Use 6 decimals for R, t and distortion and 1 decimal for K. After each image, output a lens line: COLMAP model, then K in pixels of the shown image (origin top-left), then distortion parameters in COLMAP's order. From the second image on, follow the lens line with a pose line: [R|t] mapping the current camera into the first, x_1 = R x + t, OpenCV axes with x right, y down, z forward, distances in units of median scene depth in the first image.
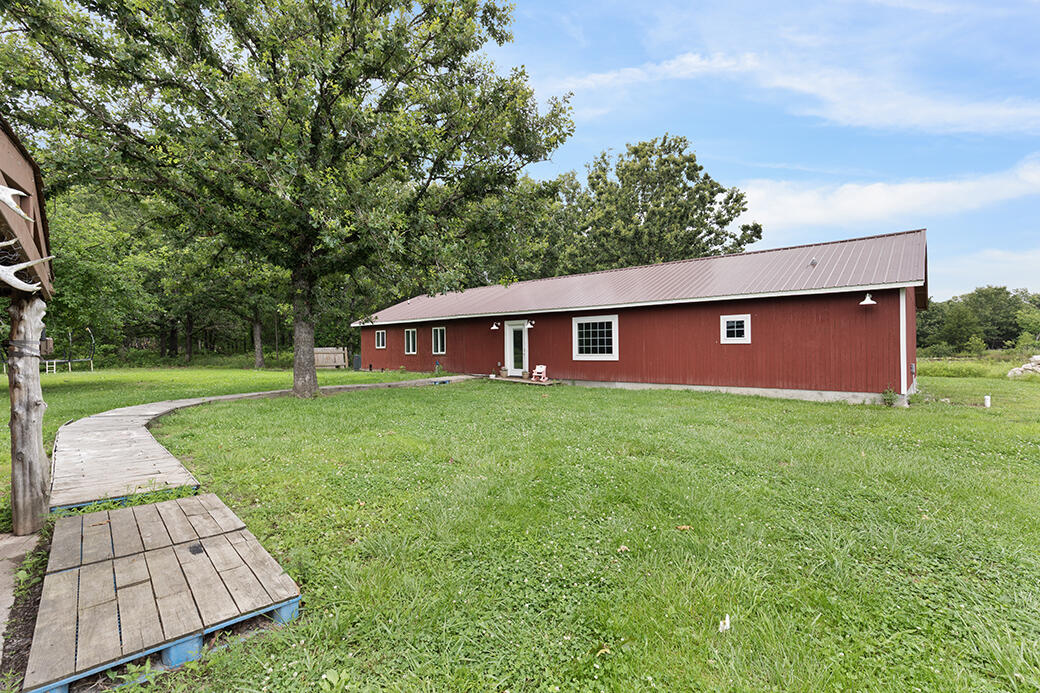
lens RADIAL K [[470.2, 0, 519.9], [0, 470.2, 347.9], [0, 0, 1]] dist [0.013435, 0.000323]
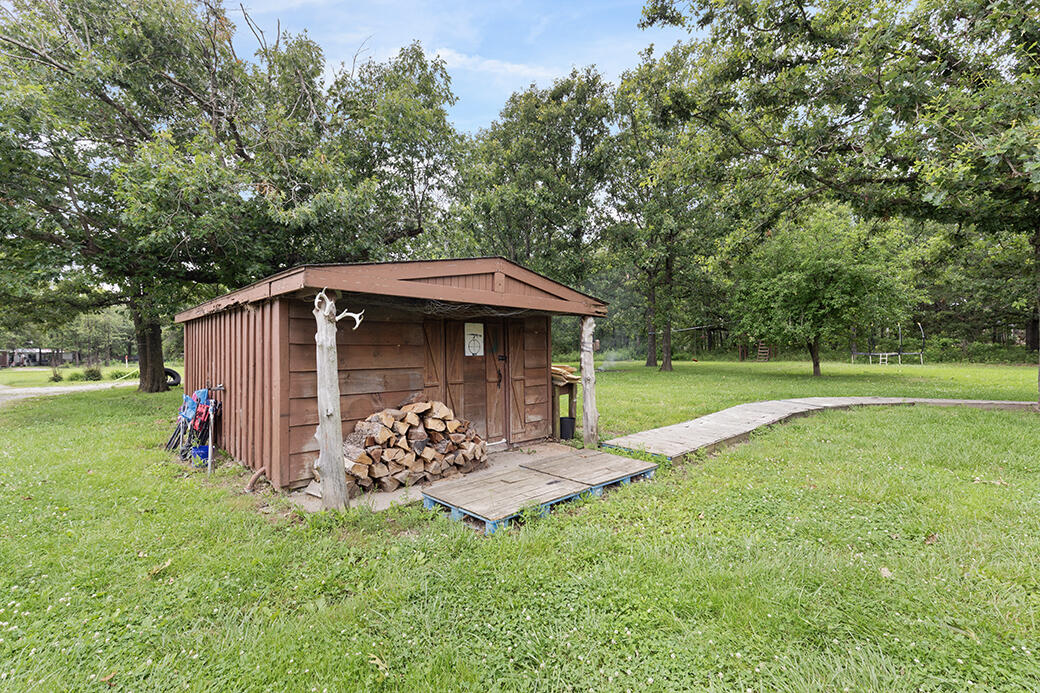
lens RADIAL K [[470.2, 0, 520.5], [0, 470.2, 345.3], [0, 0, 1]] dist [0.013435, 0.000323]
pose [[0.020431, 0.002309, -0.999789, 0.869915], [0.008183, 0.999963, 0.002476, -0.011900], [0.999758, -0.008232, 0.020412, 0.952903]]
